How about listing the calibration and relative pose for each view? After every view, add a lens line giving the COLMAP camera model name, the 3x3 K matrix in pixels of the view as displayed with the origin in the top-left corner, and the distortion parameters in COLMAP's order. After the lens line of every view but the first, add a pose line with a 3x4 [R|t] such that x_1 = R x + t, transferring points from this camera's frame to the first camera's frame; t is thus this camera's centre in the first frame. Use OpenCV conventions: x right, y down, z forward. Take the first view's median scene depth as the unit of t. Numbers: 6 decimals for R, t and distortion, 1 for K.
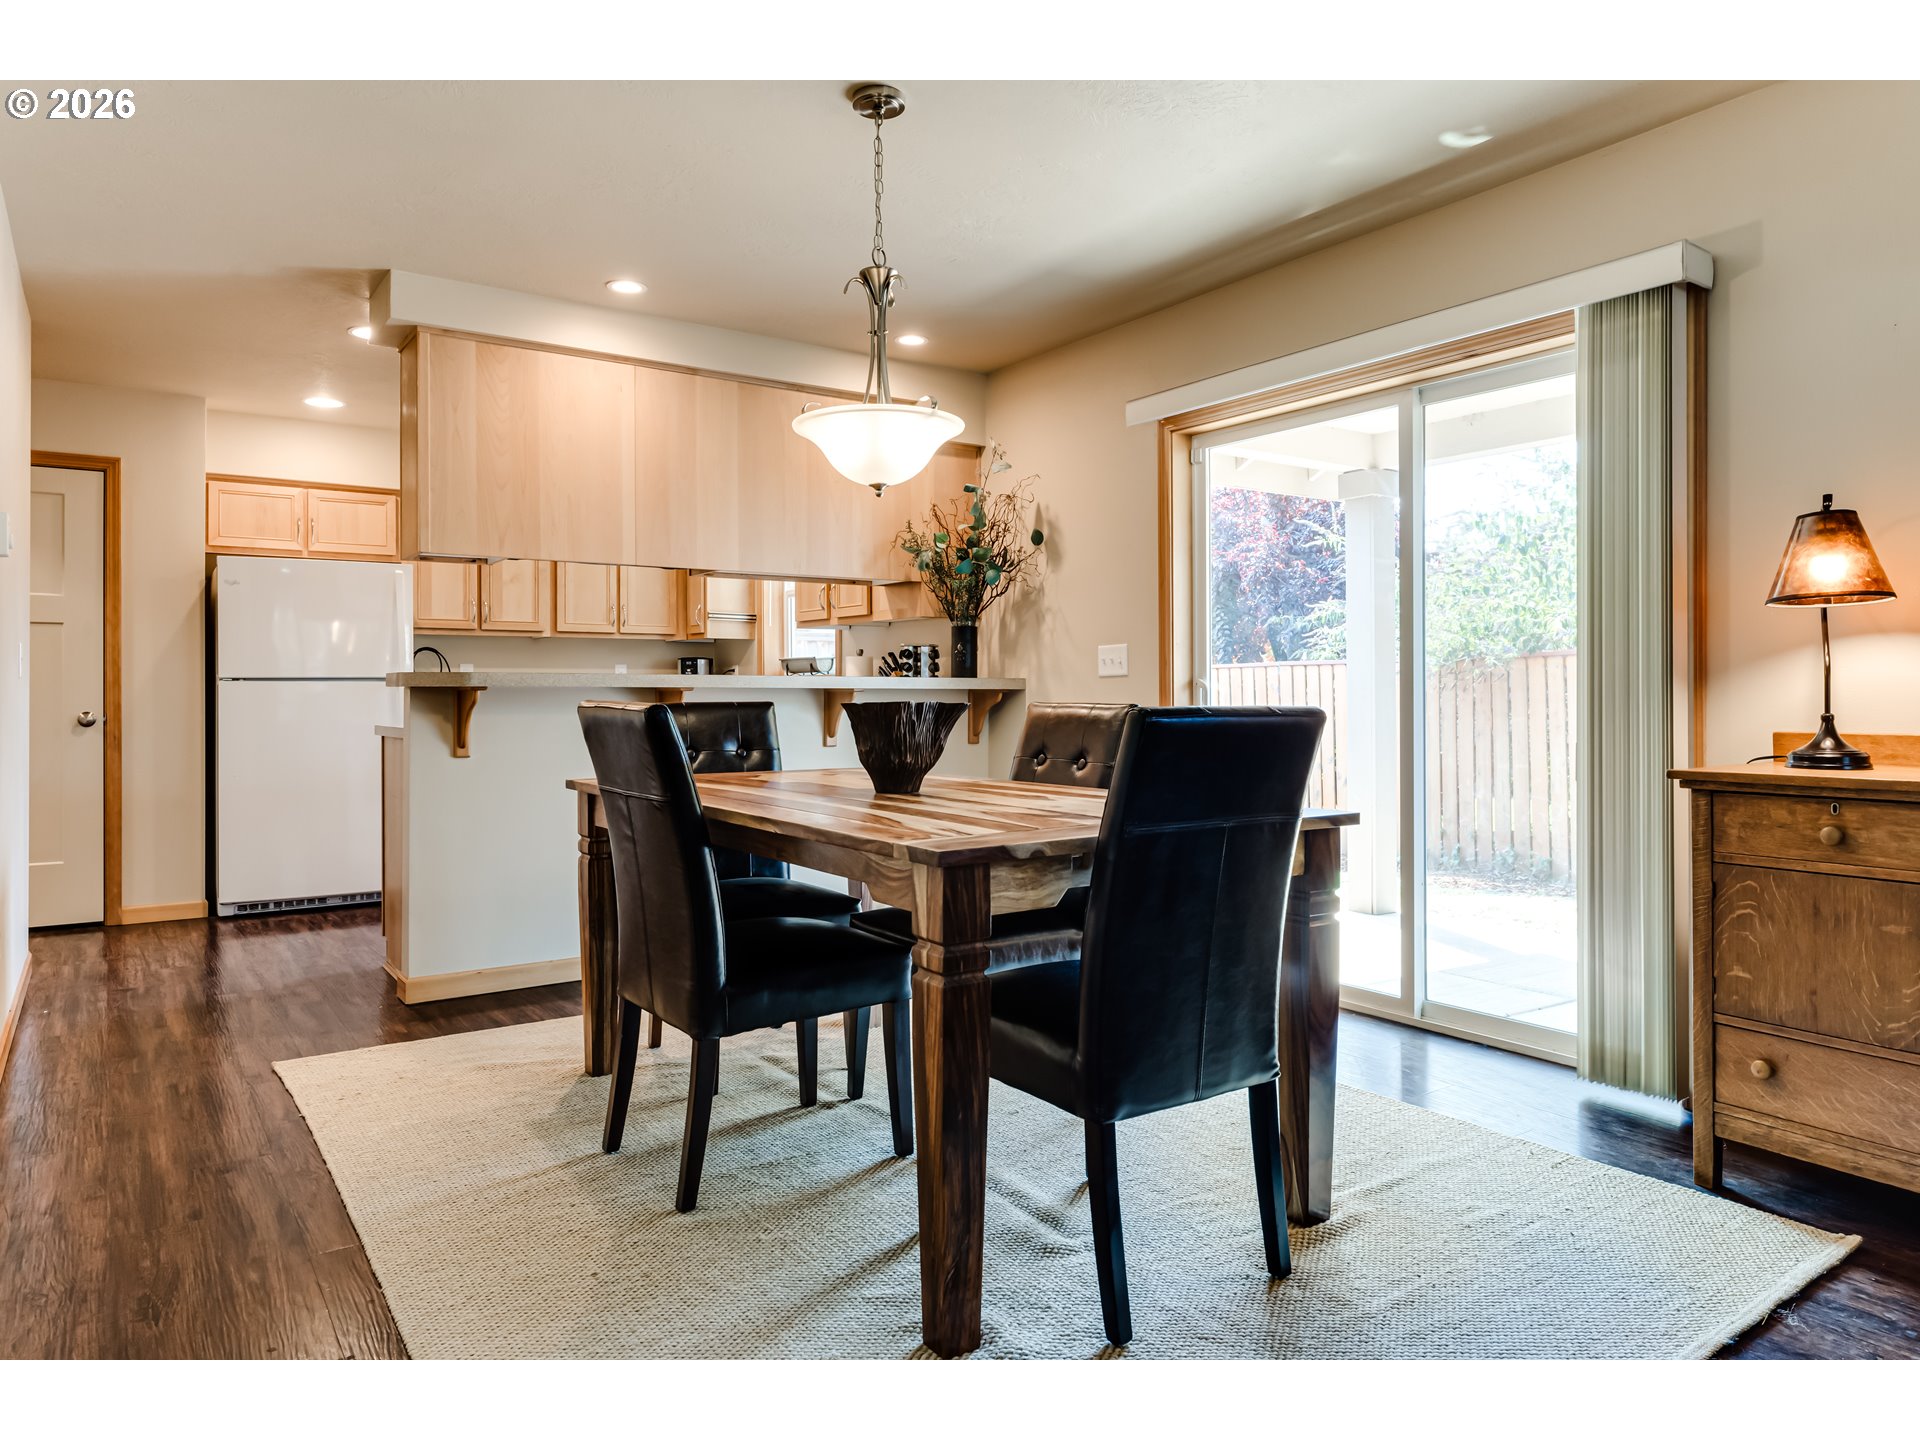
lens RADIAL K [[1235.2, 0, 968.3], [0, 1235.2, 704.4], [0, 0, 1]] dist [0.000437, -0.003777]
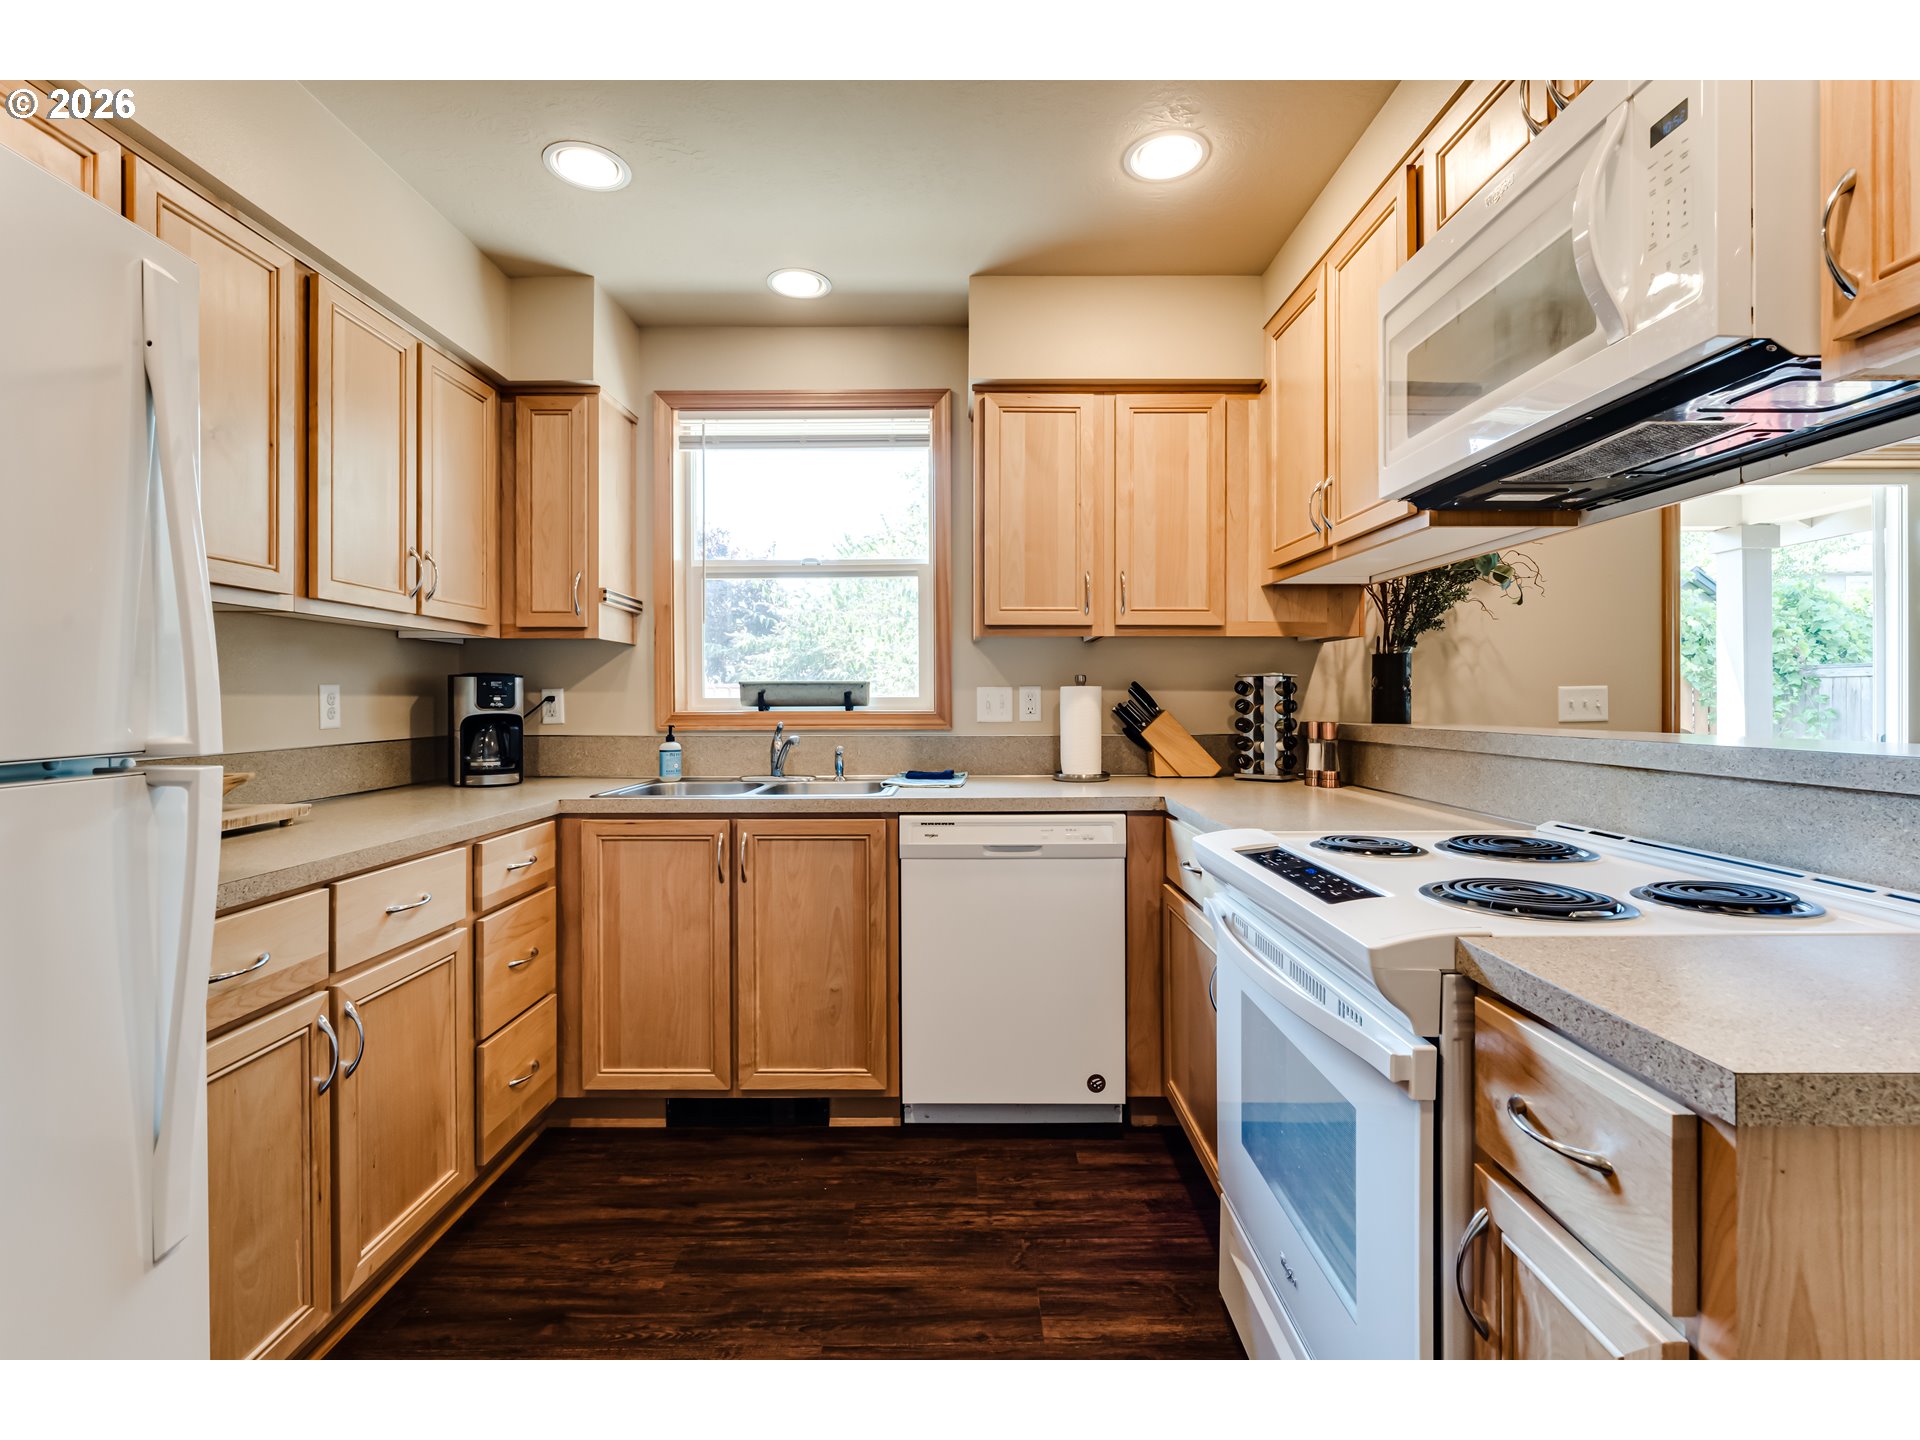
lens RADIAL K [[874.6, 0, 961.7], [0, 874.6, 701.4], [0, 0, 1]] dist [-0.001362, 0.000188]
pose [[0.573011, 0.000229, 0.819547, -0.597107], [0.005951, 0.999972, -0.004441, -0.034509], [-0.819526, 0.007422, 0.572994, 0.935115]]
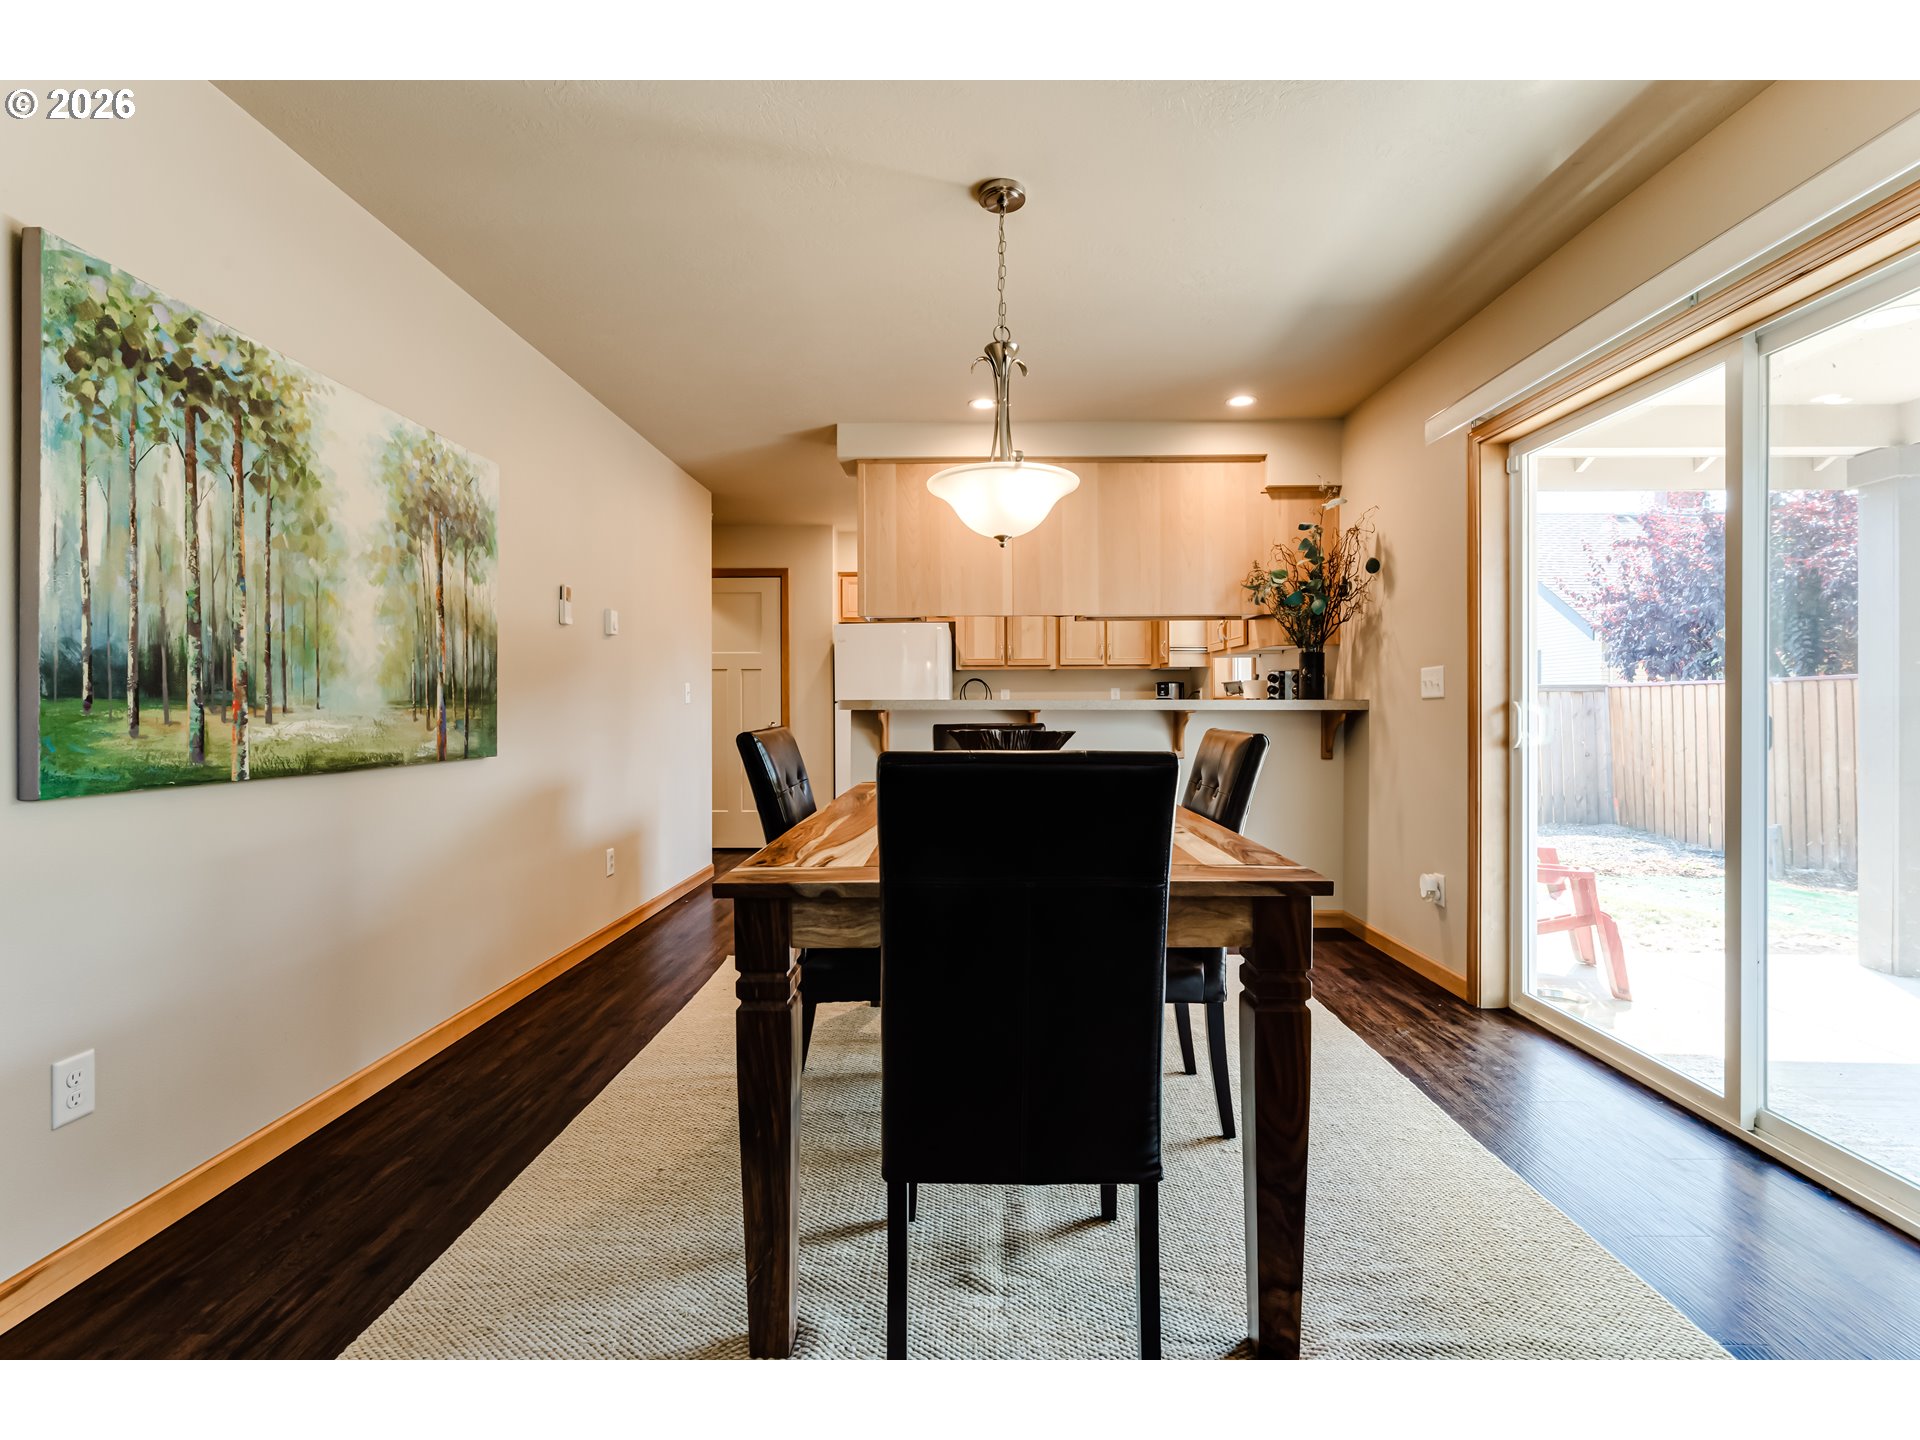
lens RADIAL K [[889.9, 0, 960.0], [0, 889.9, 720.0], [0, 0, 1]] dist [-0.004436, -0.000320]
pose [[0.811555, 0.009316, -0.584202, 0.211132], [-0.003978, 0.999938, 0.010419, -0.010445], [0.584262, -0.006132, 0.811542, 0.179631]]
